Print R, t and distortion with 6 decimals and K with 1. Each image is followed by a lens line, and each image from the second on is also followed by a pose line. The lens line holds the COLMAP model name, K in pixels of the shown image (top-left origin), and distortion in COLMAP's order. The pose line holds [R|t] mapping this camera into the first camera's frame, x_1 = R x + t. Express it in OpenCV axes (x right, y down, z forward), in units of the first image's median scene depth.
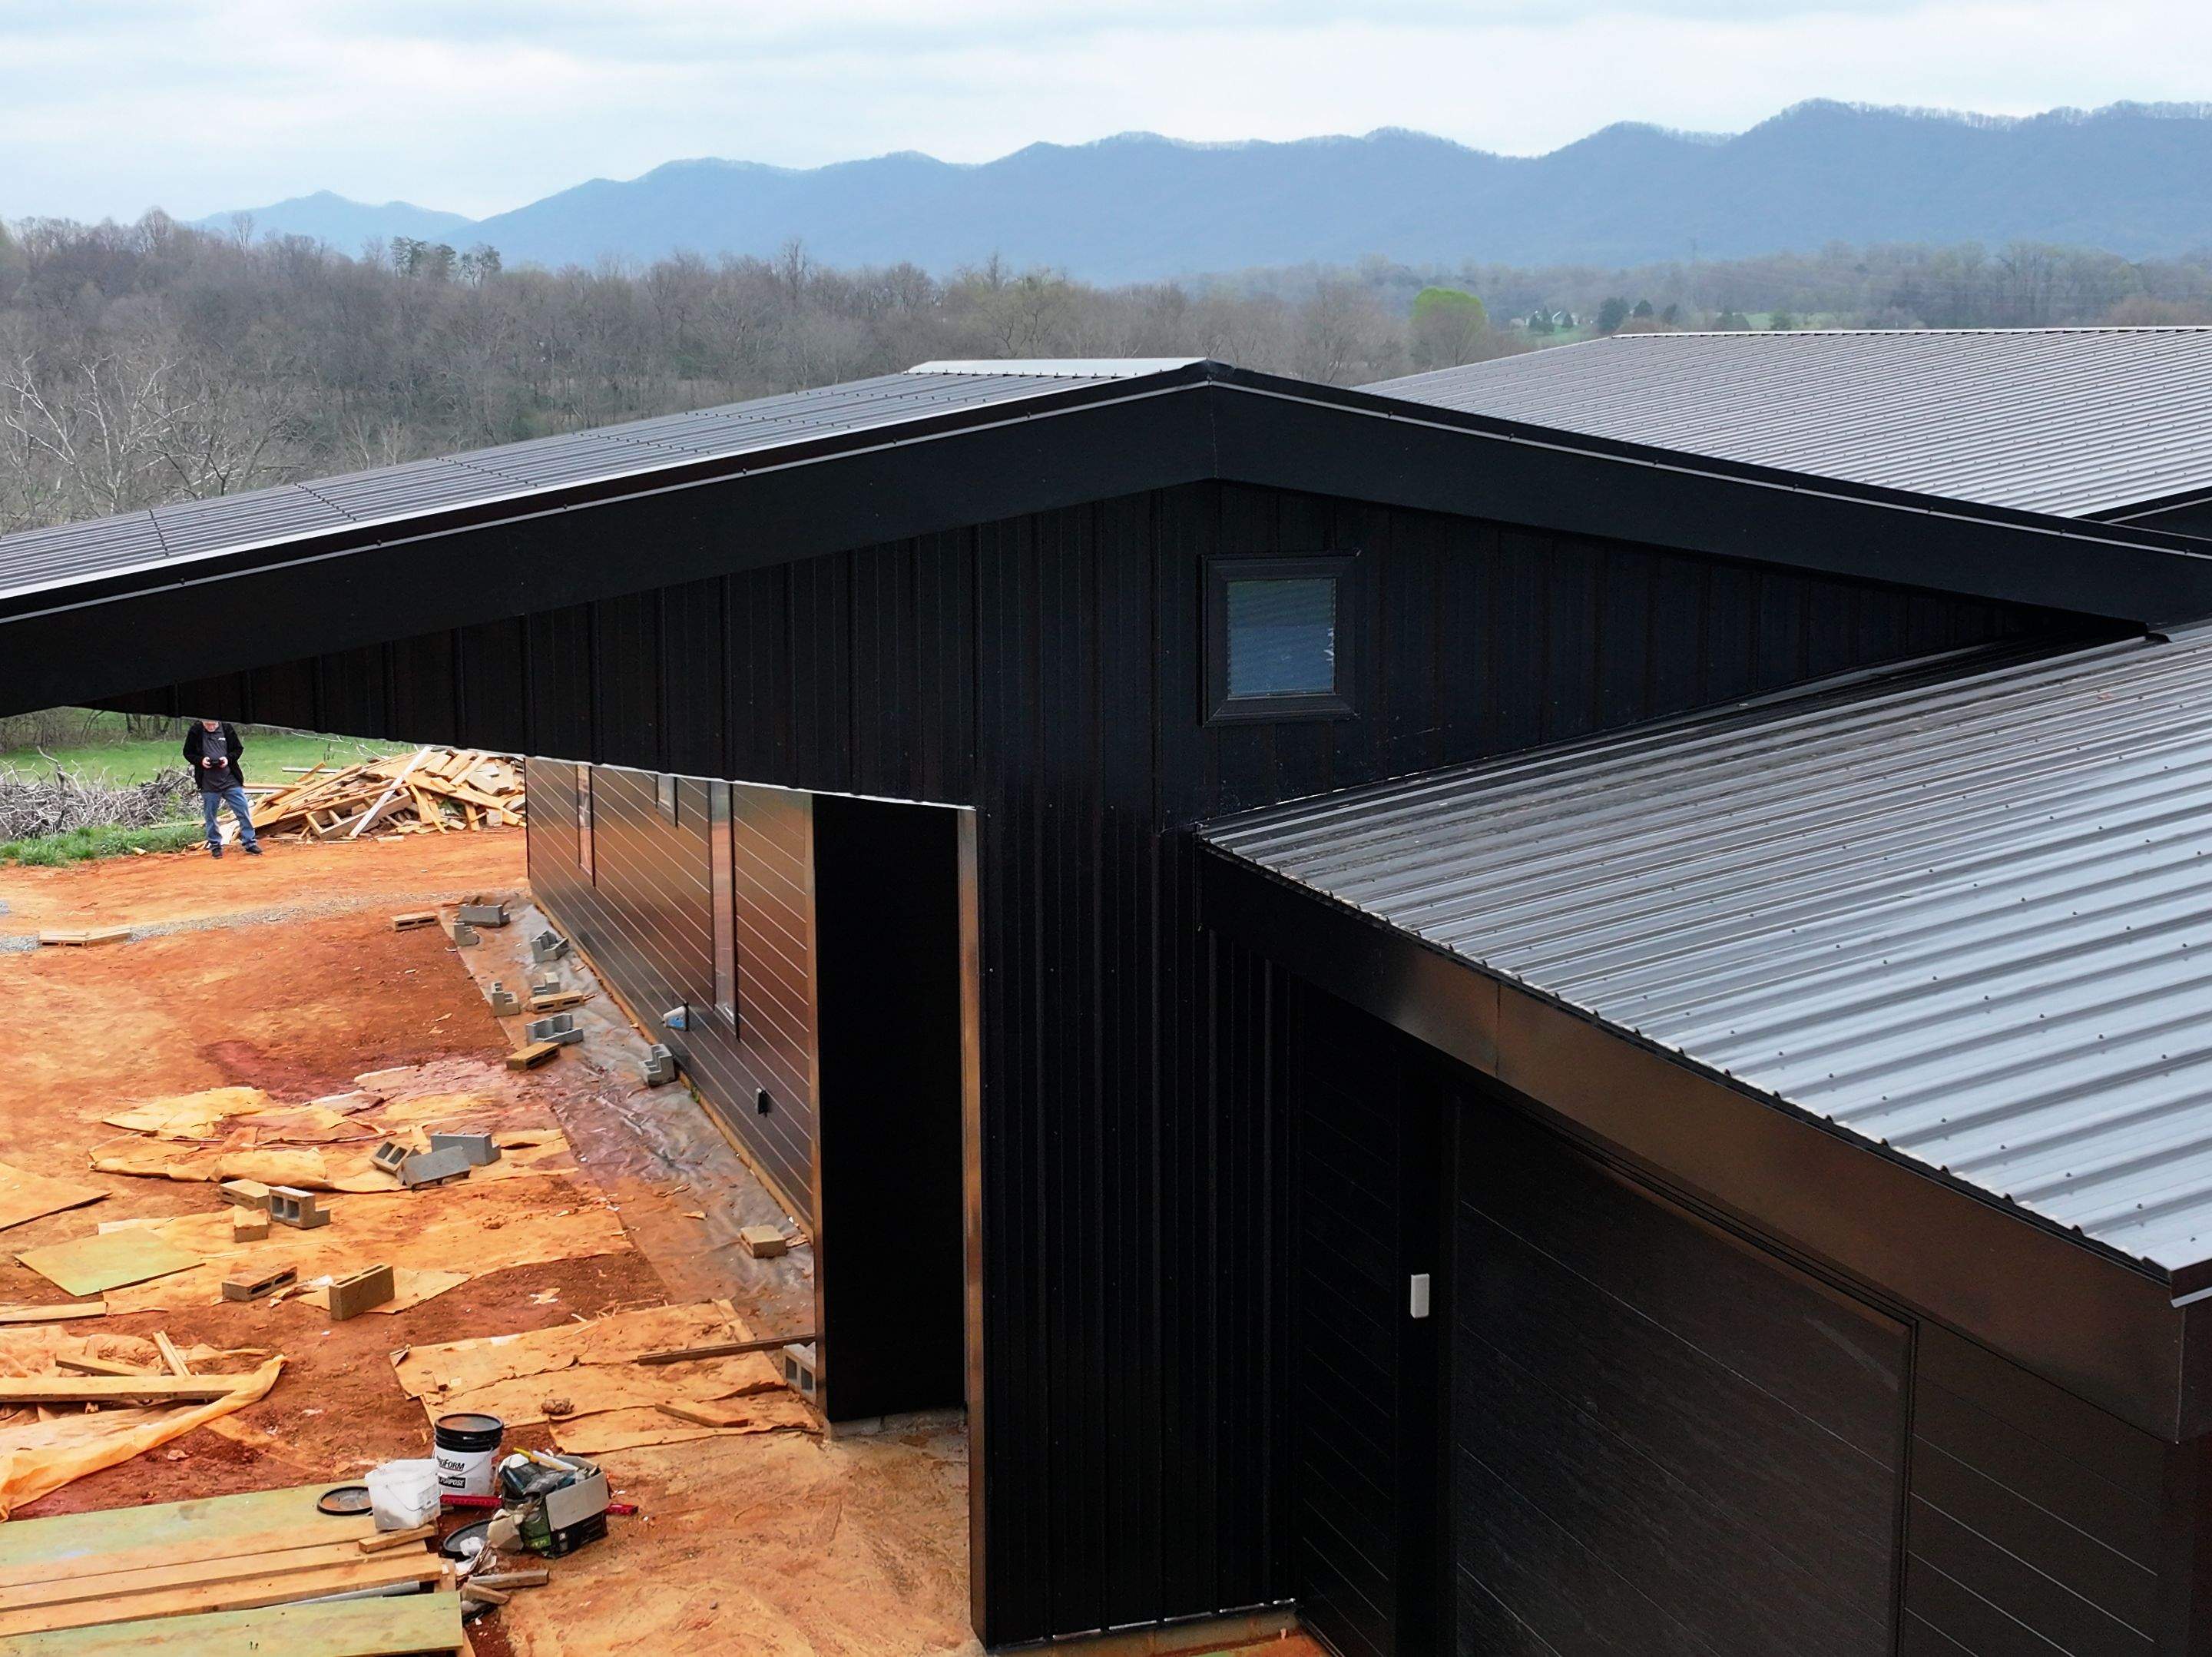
lens RADIAL K [[2895.3, 0, 1103.5], [0, 2895.3, 833.4], [0, 0, 1]] dist [0.023667, -0.062380]
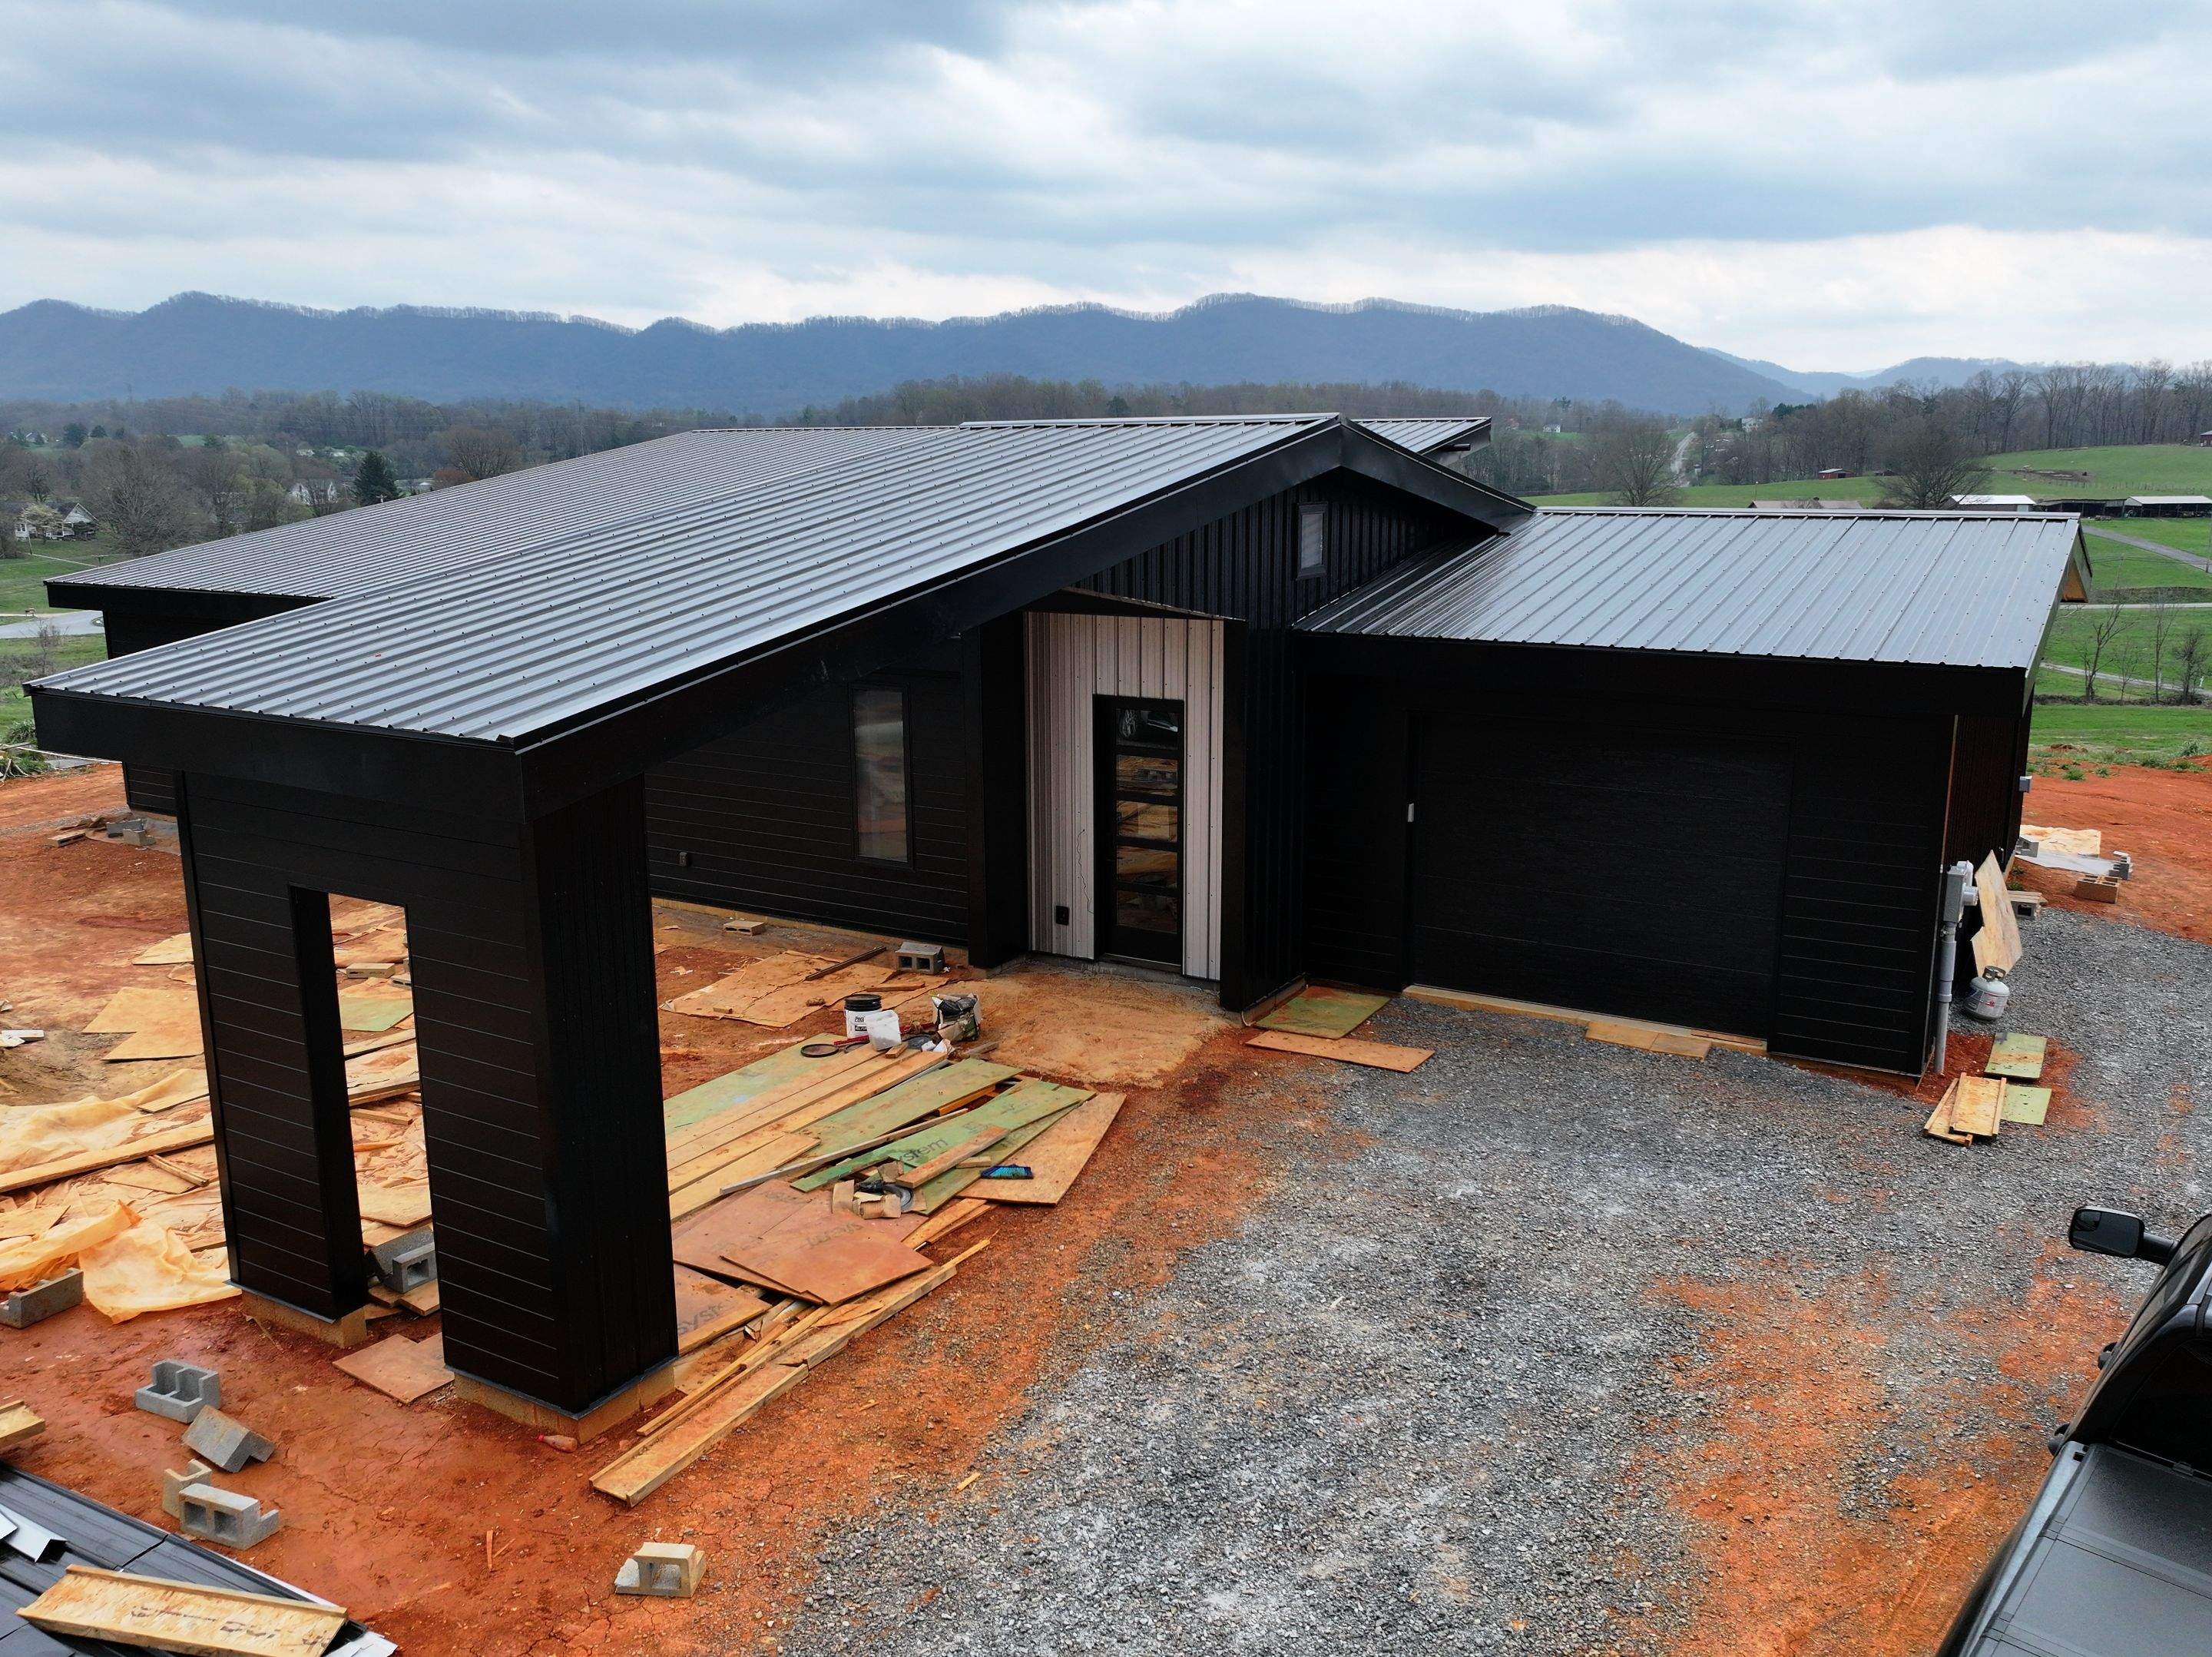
lens RADIAL K [[1757.9, 0, 1105.1], [0, 1757.9, 832.5], [0, 0, 1]] dist [0.002014, 0.010133]
pose [[0.765944, -0.135356, 0.628497, -0.585506], [0.108050, 0.990783, 0.081699, 0.017528], [-0.633763, 0.005332, 0.773509, 0.024162]]
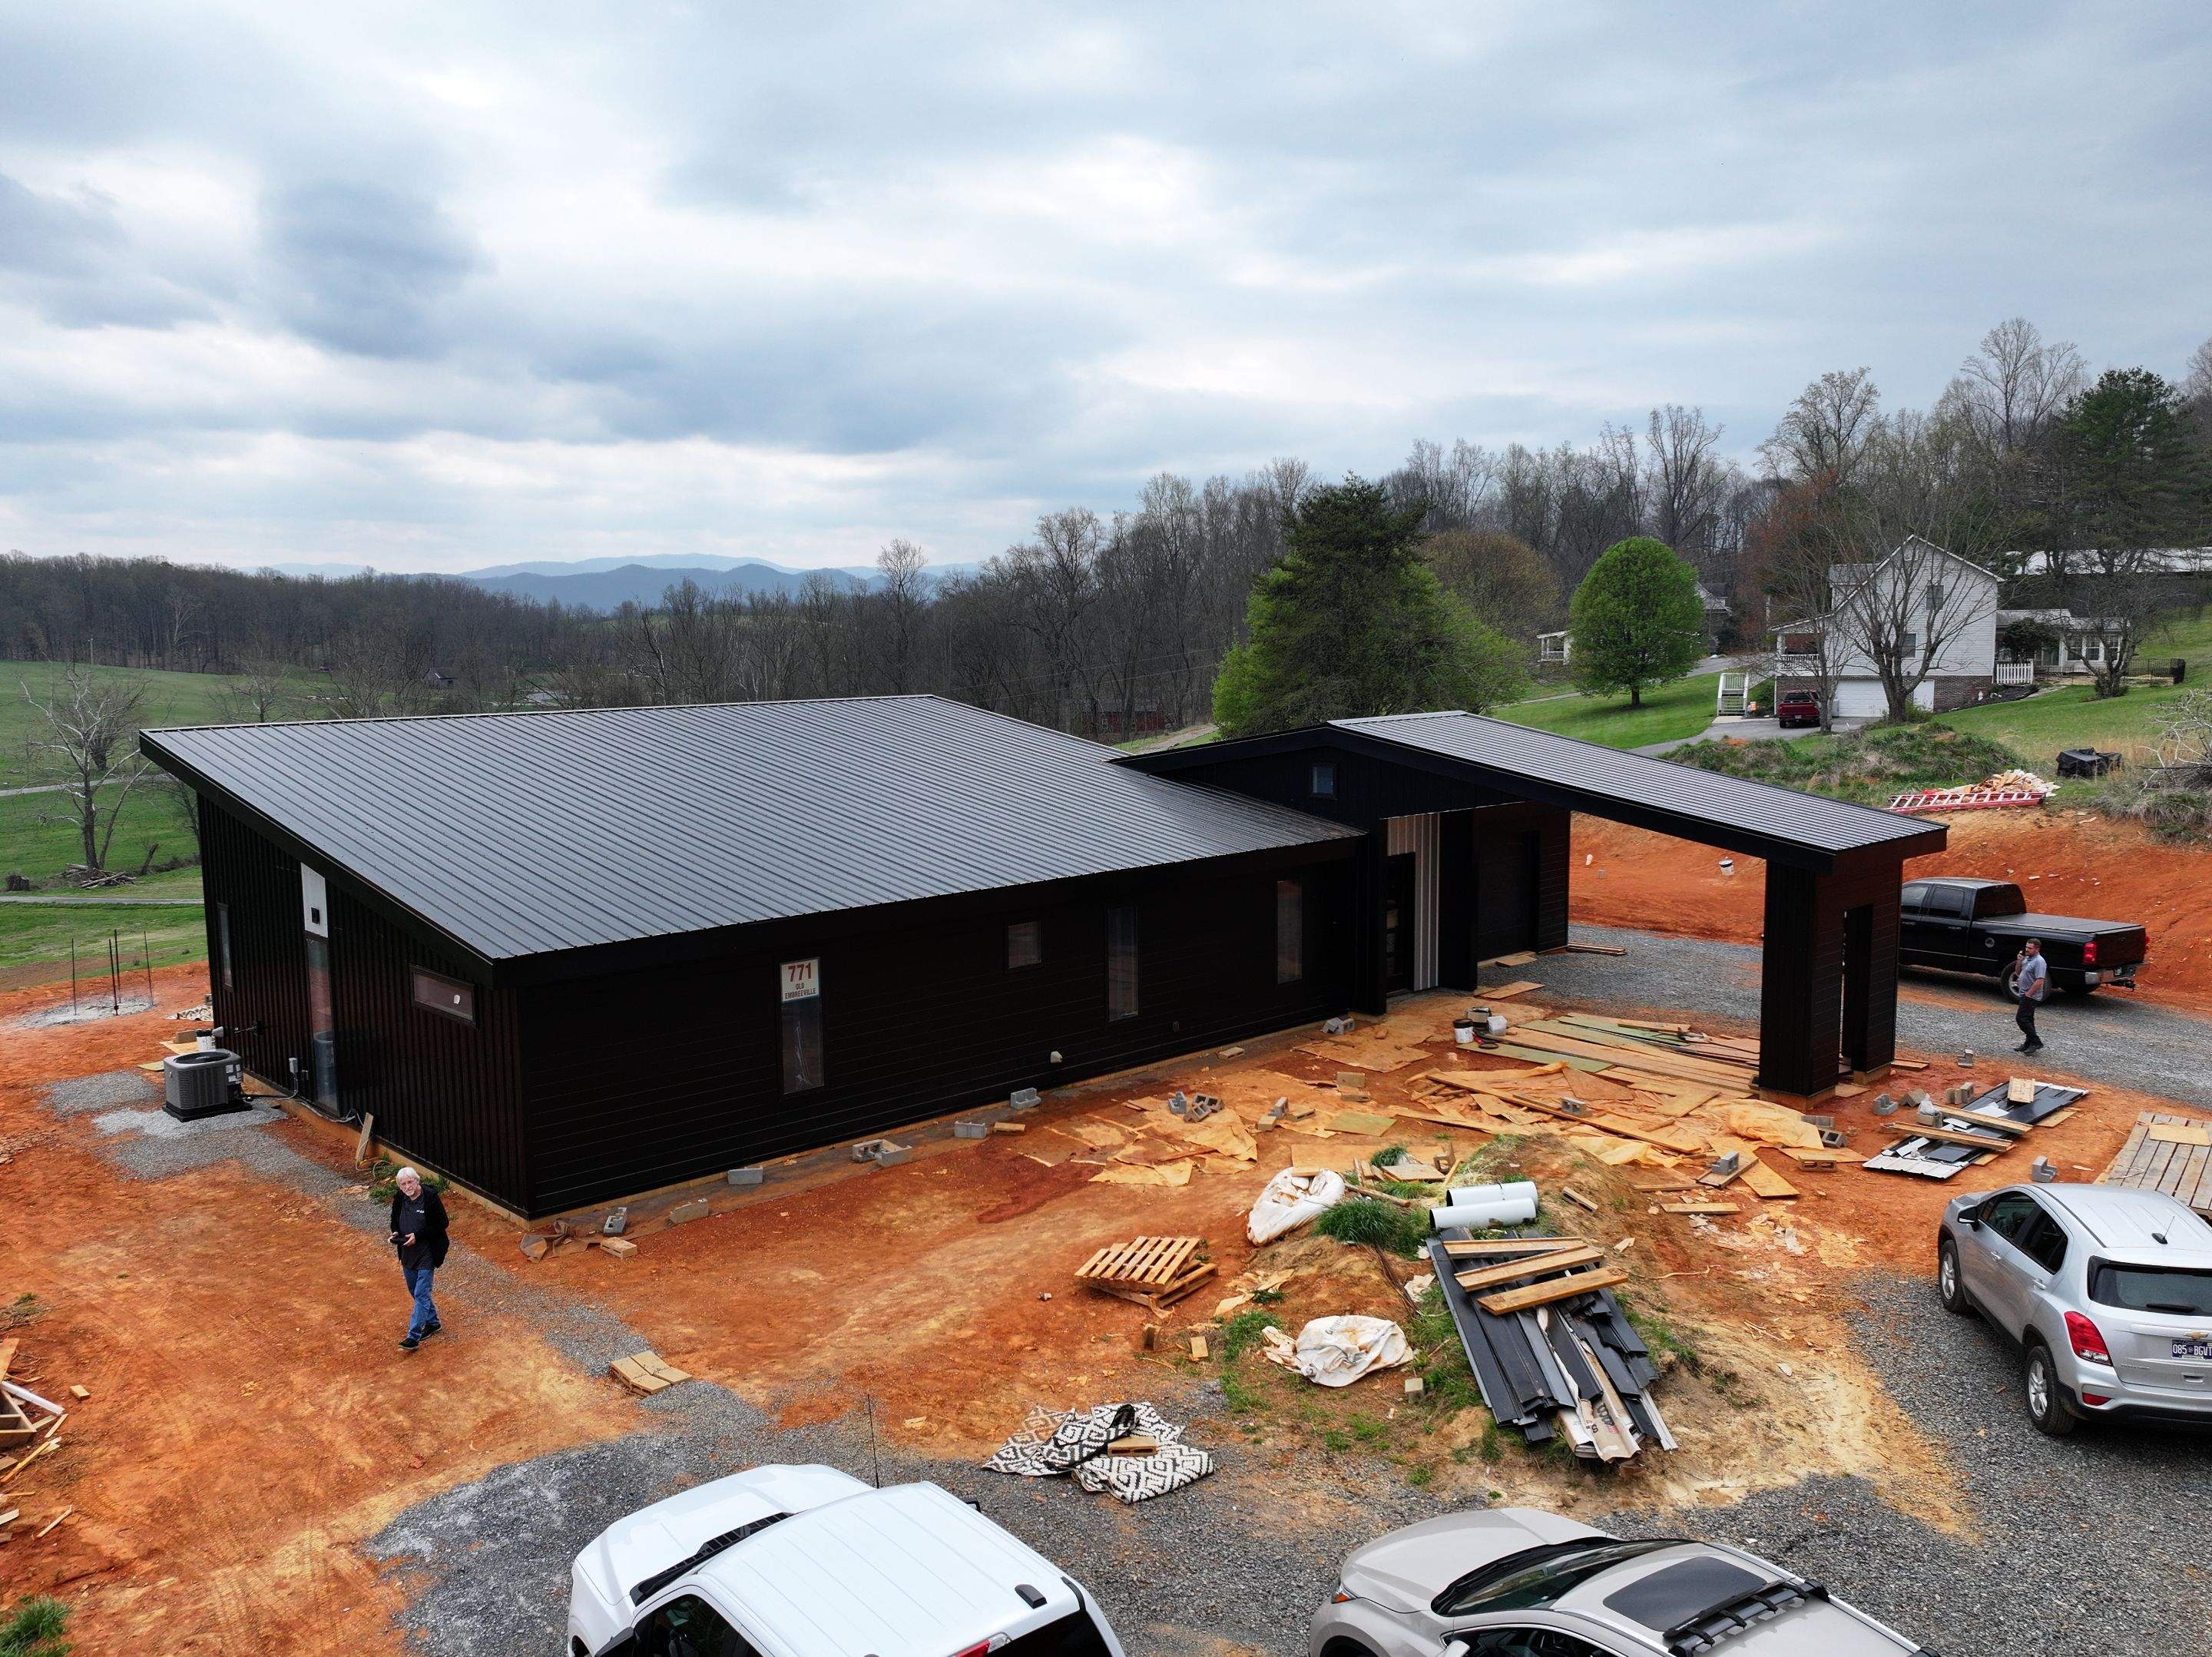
lens RADIAL K [[1757.9, 0, 1105.1], [0, 1757.9, 832.5], [0, 0, 1]] dist [0.002014, 0.010133]
pose [[-0.417430, -0.094970, 0.903733, -1.442948], [0.163007, 0.970566, 0.177286, -0.347743], [-0.893969, 0.221319, -0.389663, 1.607193]]
